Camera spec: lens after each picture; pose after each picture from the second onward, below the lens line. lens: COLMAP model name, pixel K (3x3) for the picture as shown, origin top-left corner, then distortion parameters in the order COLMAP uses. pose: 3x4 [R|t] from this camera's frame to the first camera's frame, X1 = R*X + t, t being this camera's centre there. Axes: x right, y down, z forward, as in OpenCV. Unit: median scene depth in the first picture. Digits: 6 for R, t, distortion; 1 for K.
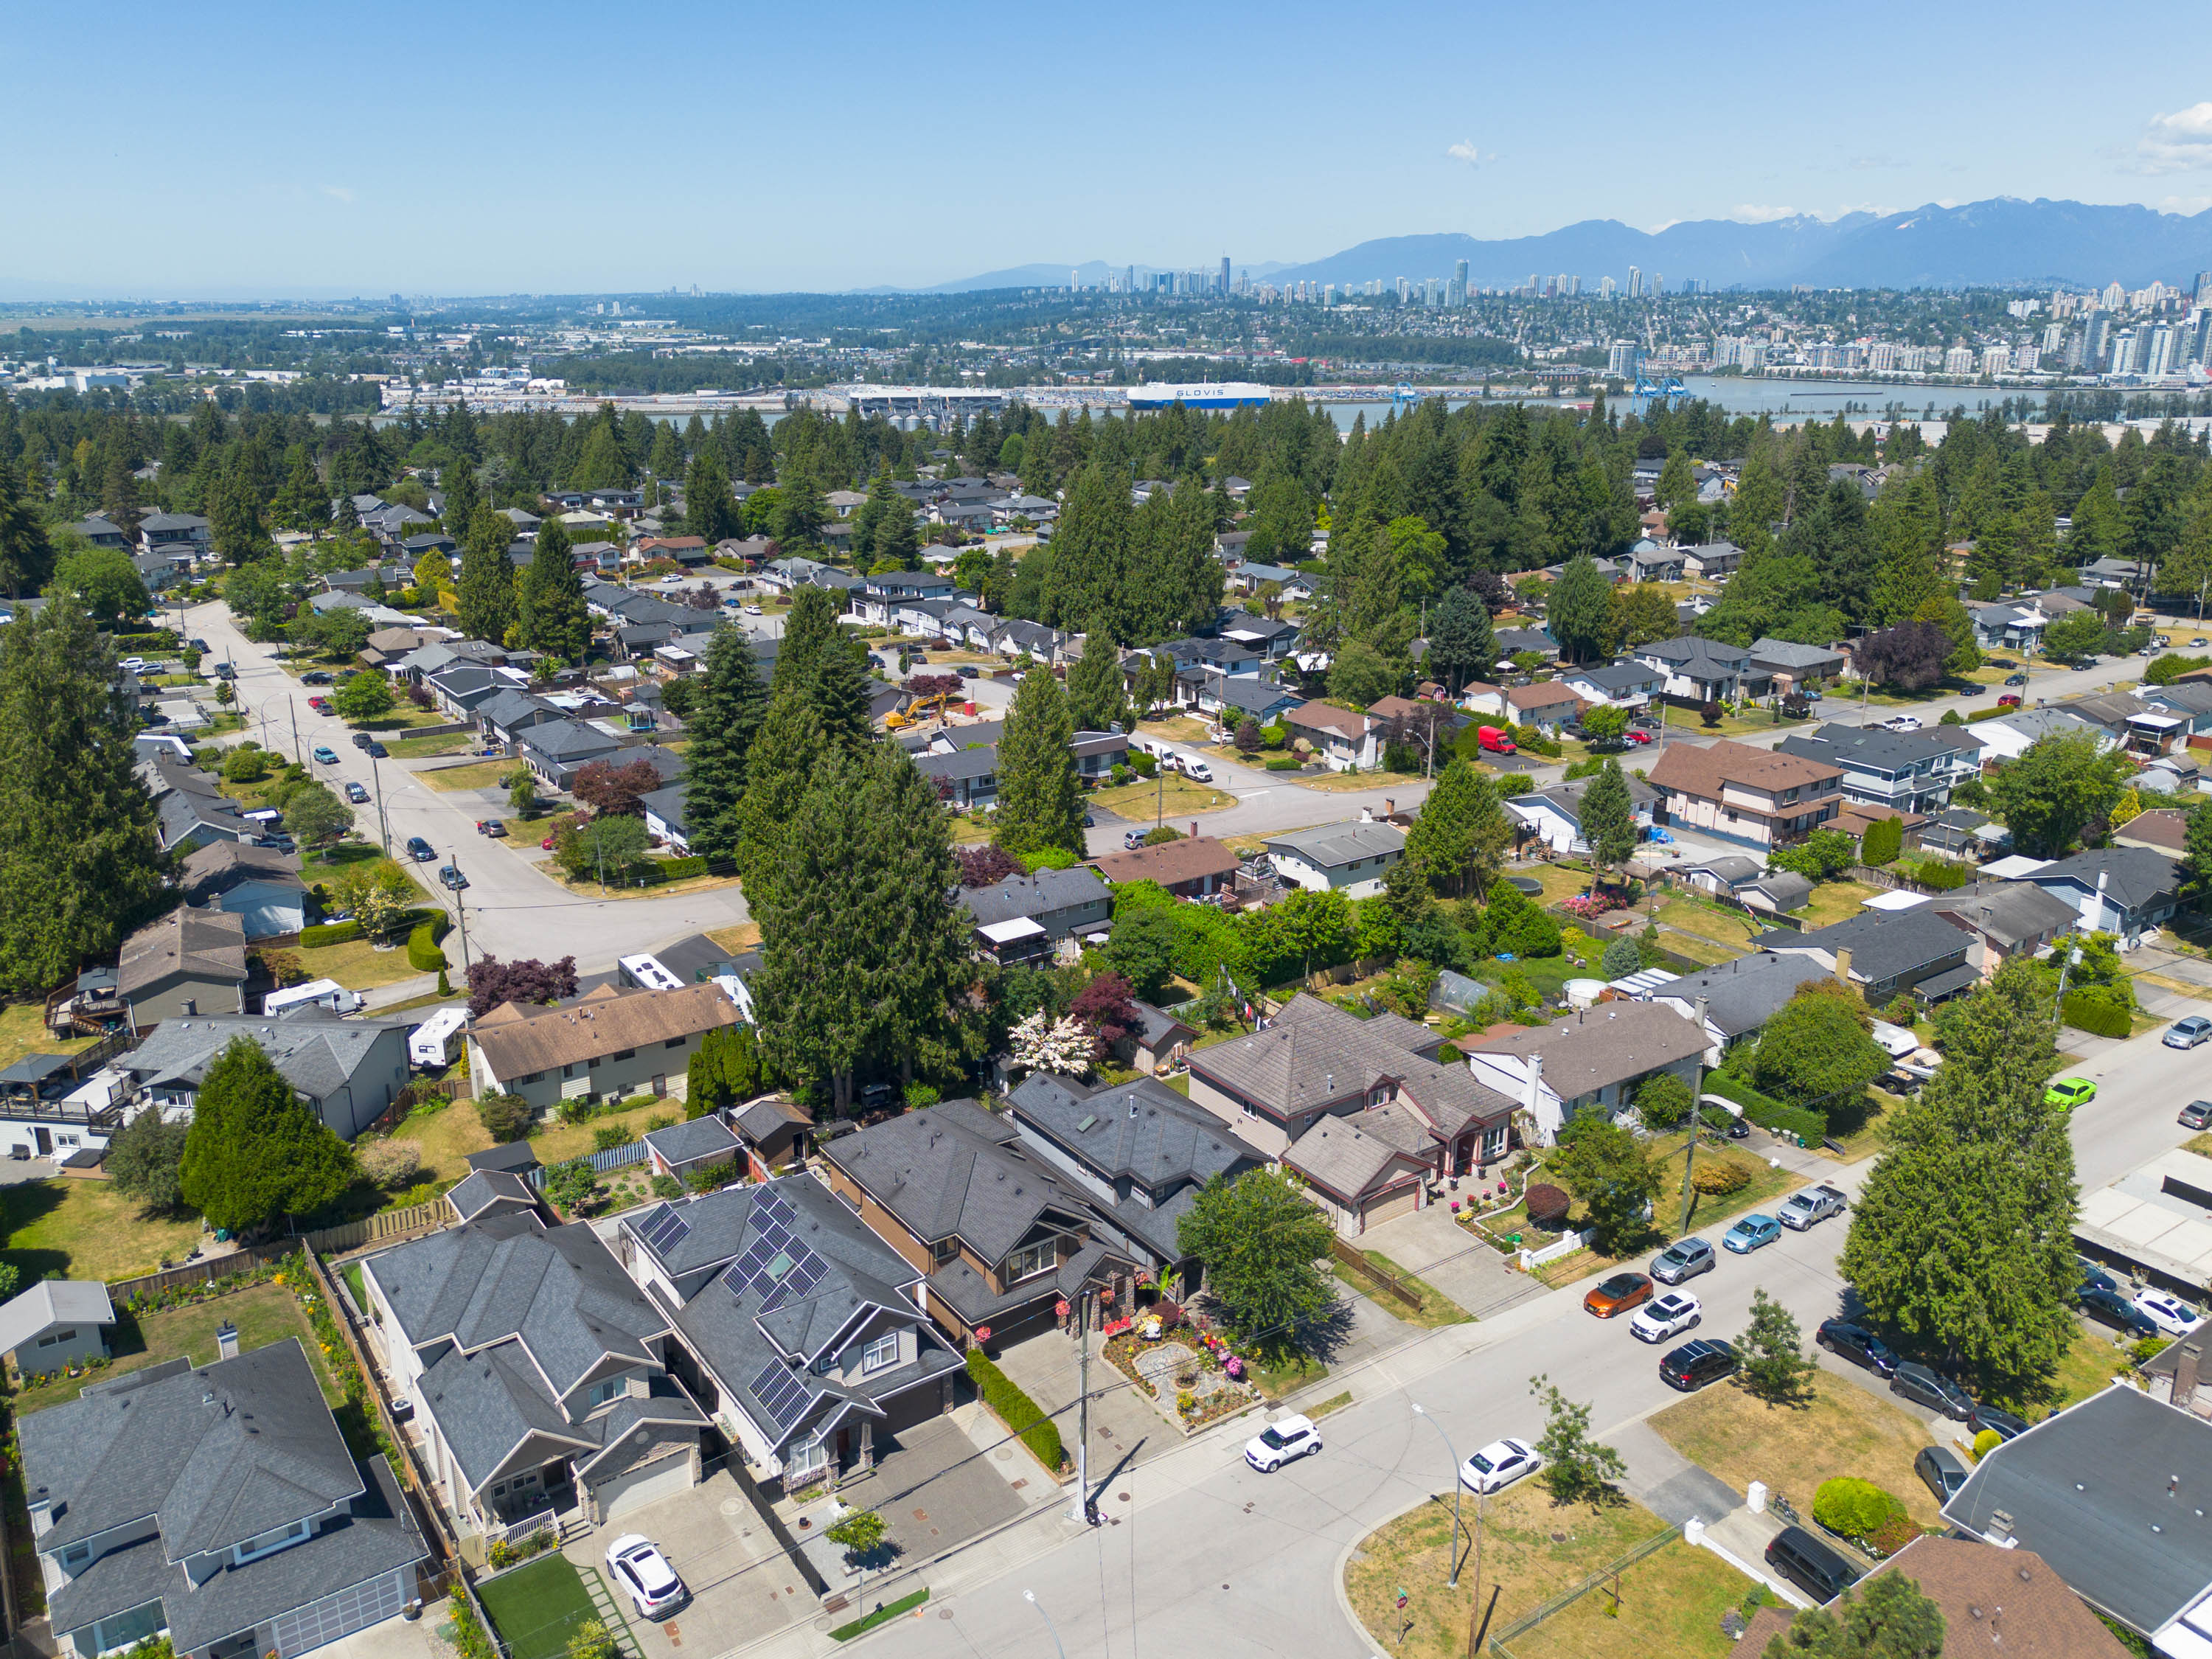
lens RADIAL K [[1739.6, 0, 1095.0], [0, 1739.6, 813.8], [0, 0, 1]] dist [0.032025, -0.008262]
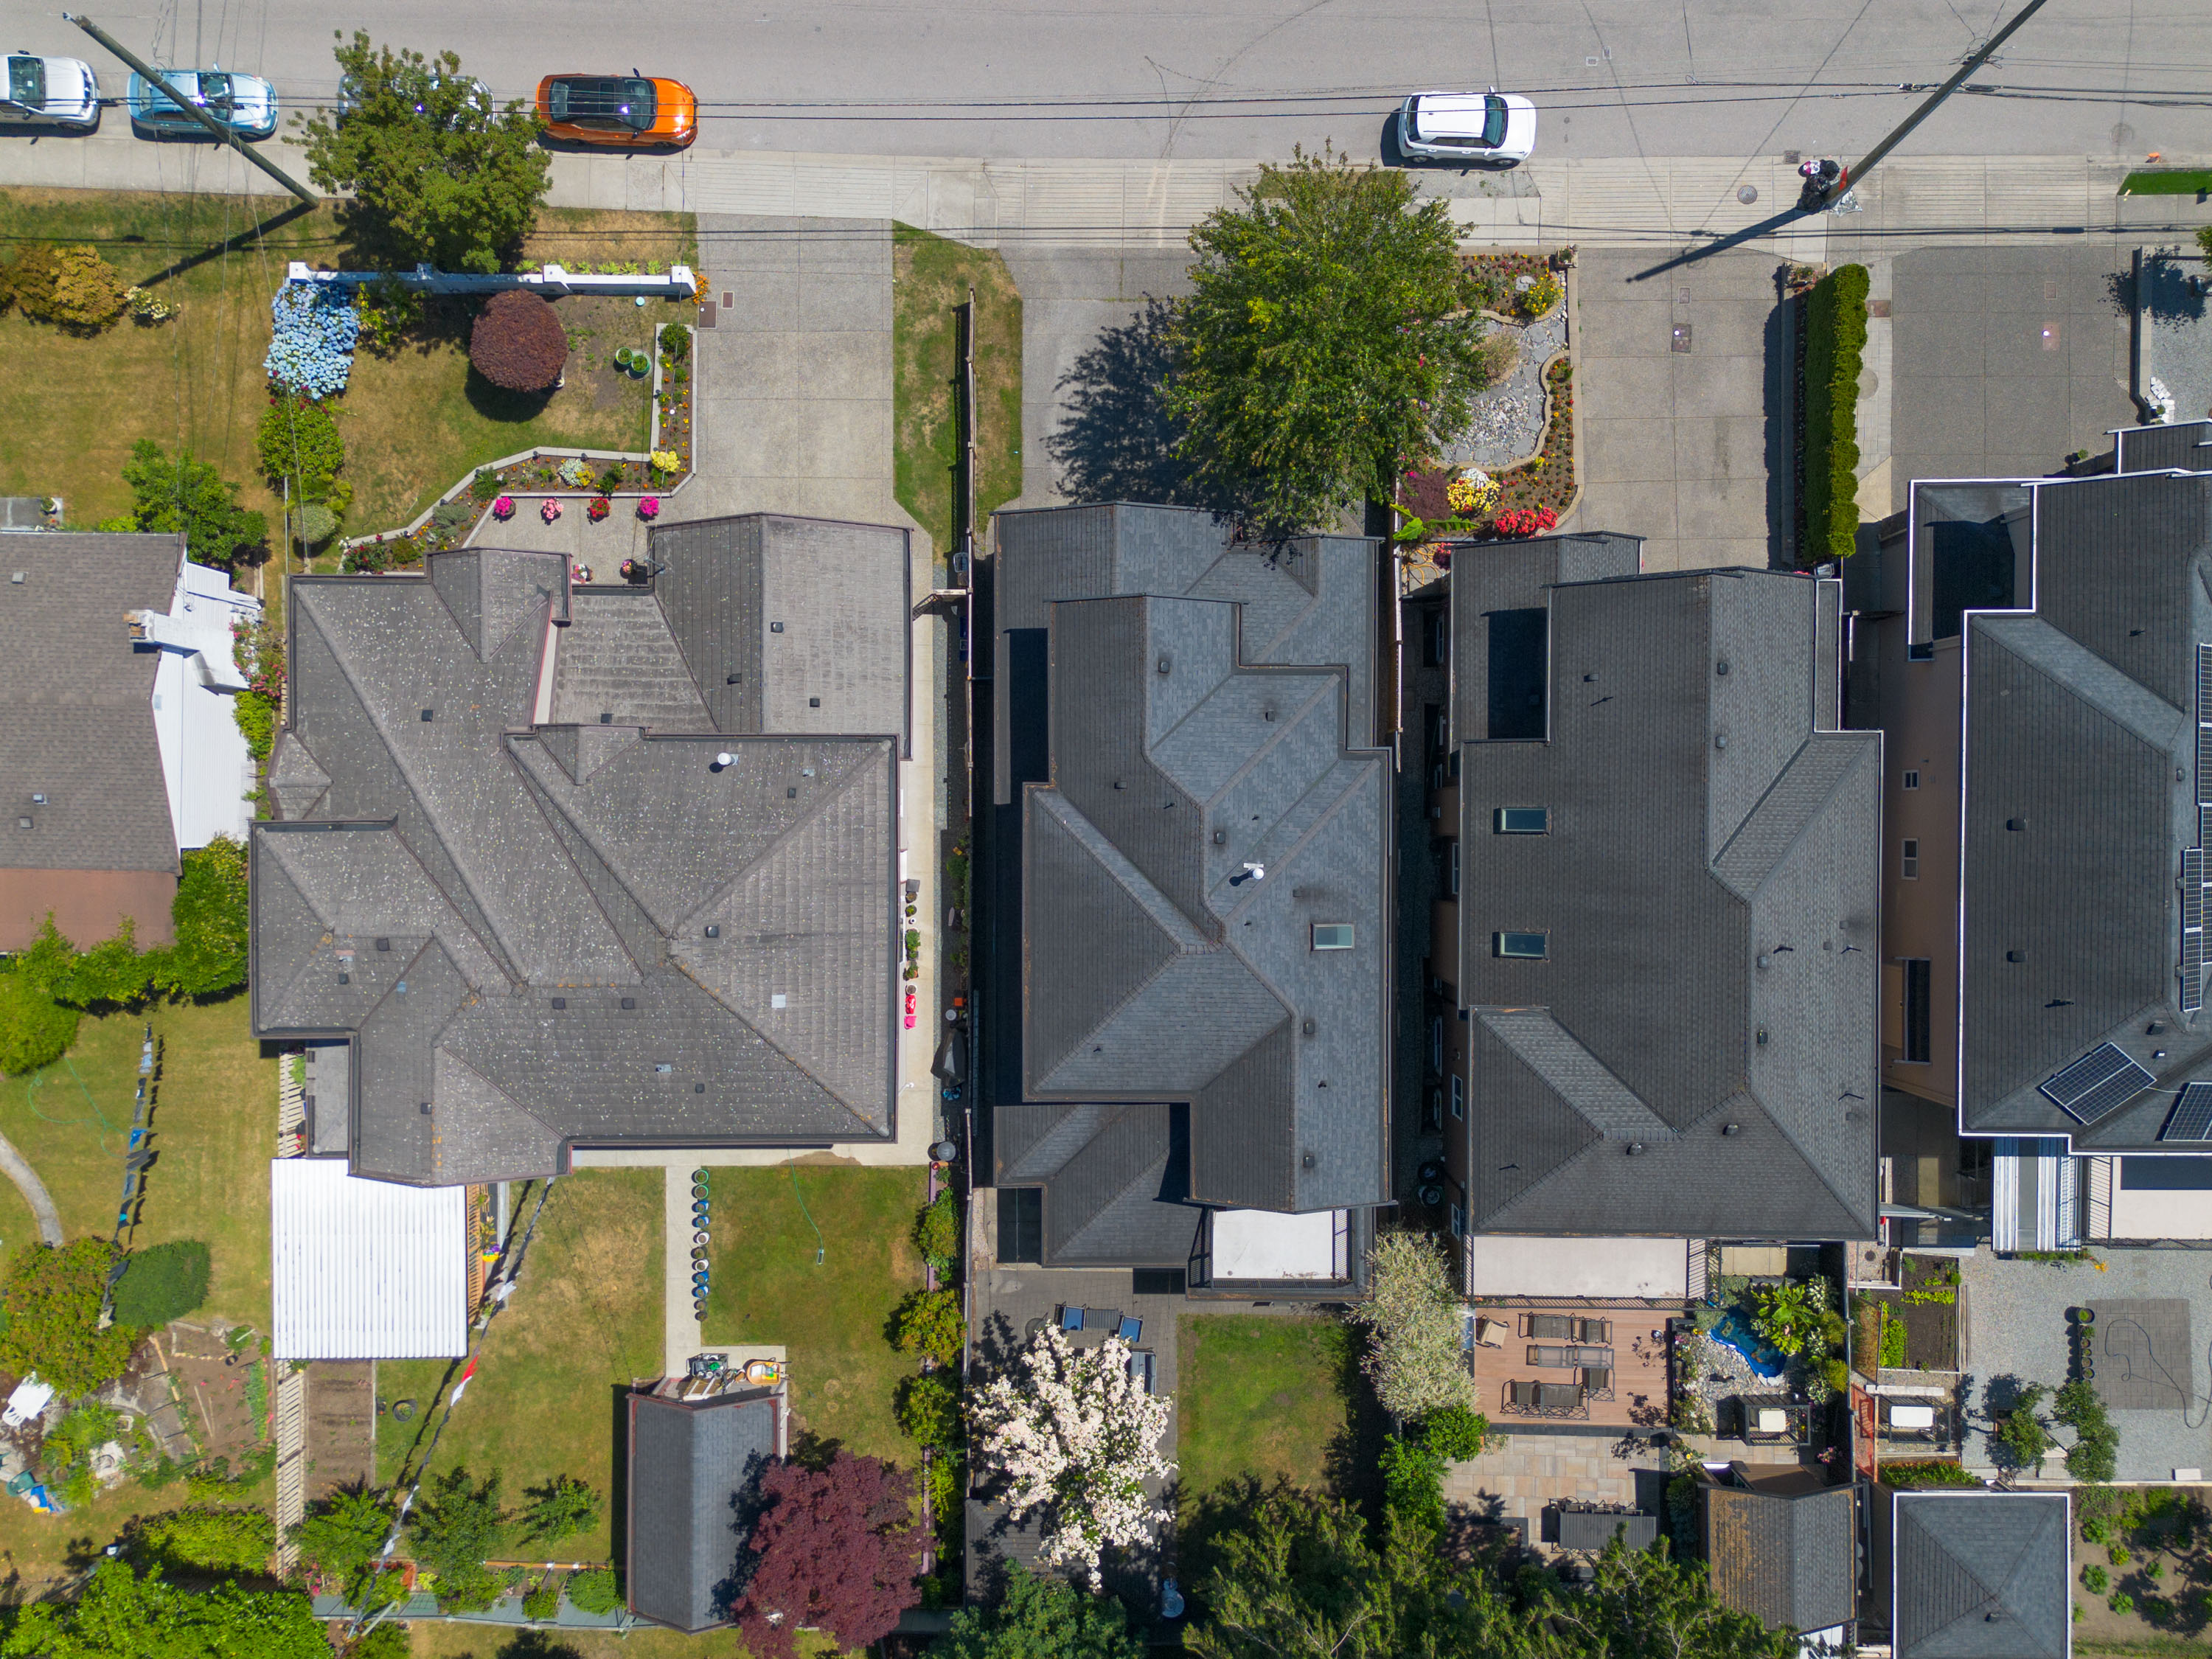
lens RADIAL K [[1695.2, 0, 1107.4], [0, 1695.2, 830.3], [0, 0, 1]] dist [0.041702, -0.033430]
pose [[-0.813509, -0.581526, 0.005419, 0.049425], [0.176452, -0.237942, 0.955117, -0.208013], [-0.554136, 0.777953, 0.296180, 0.828069]]
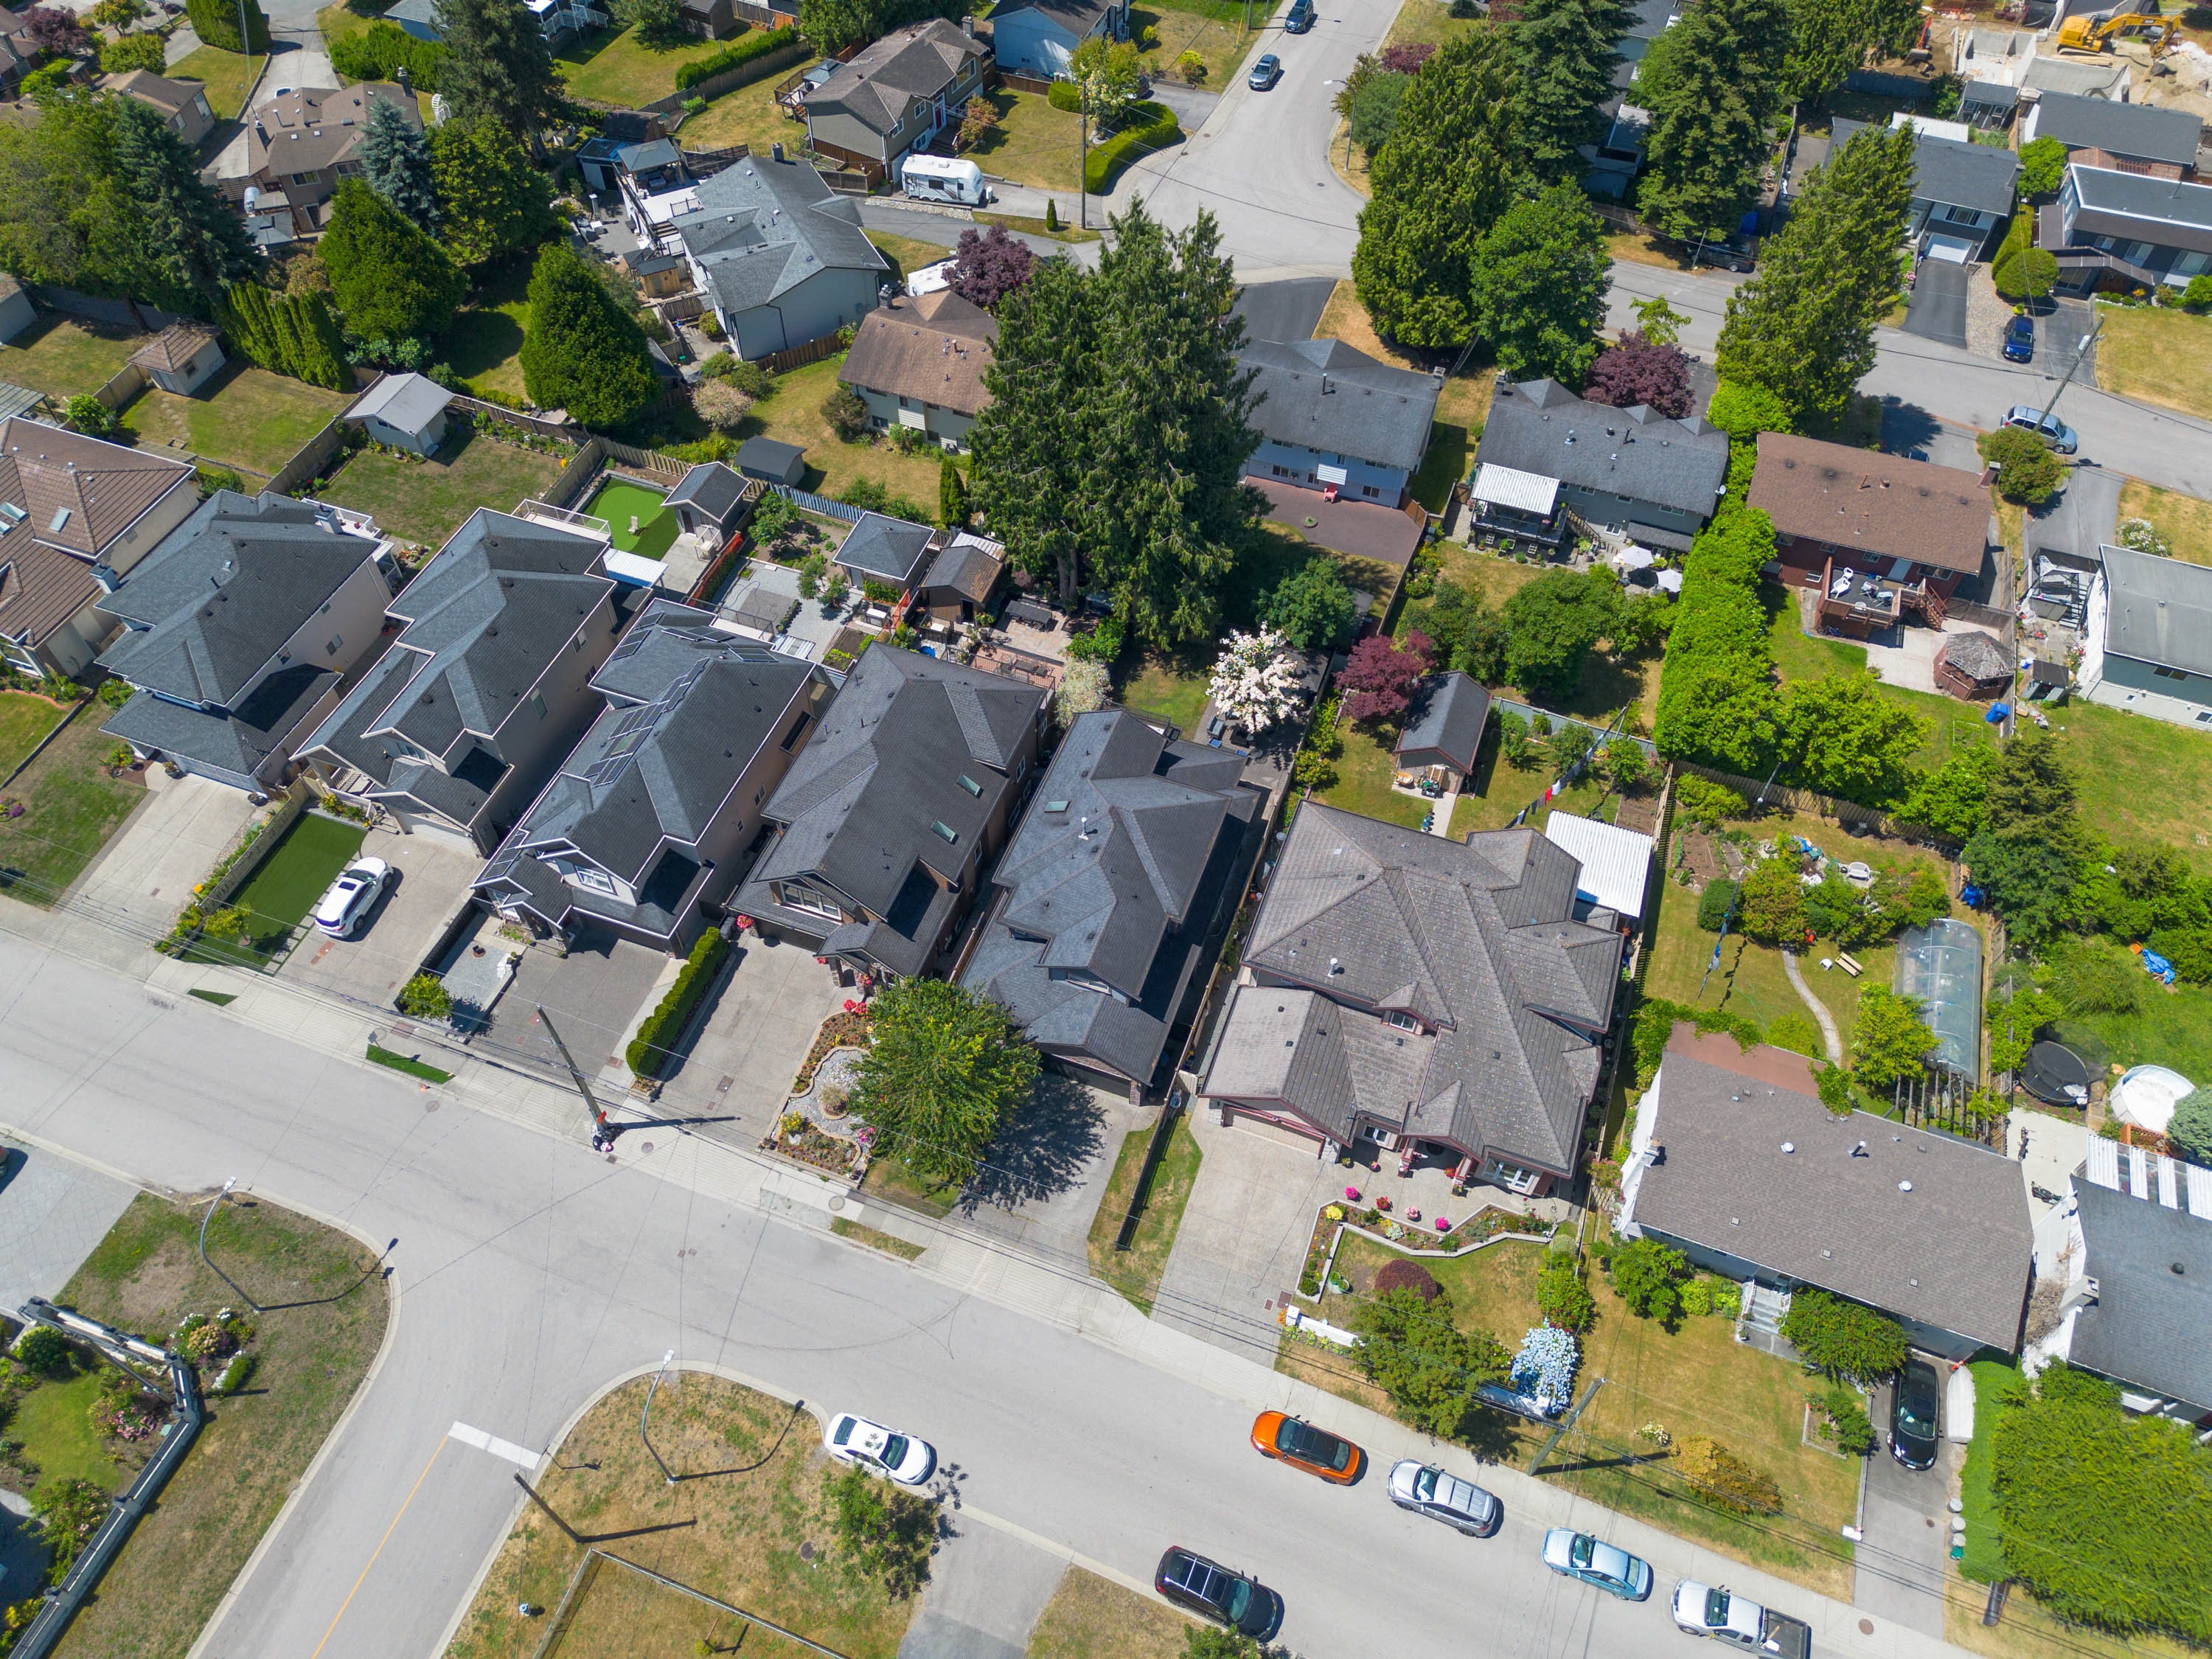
lens RADIAL K [[1567.8, 0, 1071.0], [0, 1567.8, 836.6], [0, 0, 1]] dist [0.042261, -0.031551]
pose [[0.559933, 0.660583, -0.500105, 0.362337], [-0.243351, 0.708099, 0.662855, -0.295124], [0.791994, -0.249453, 0.557242, 0.539980]]
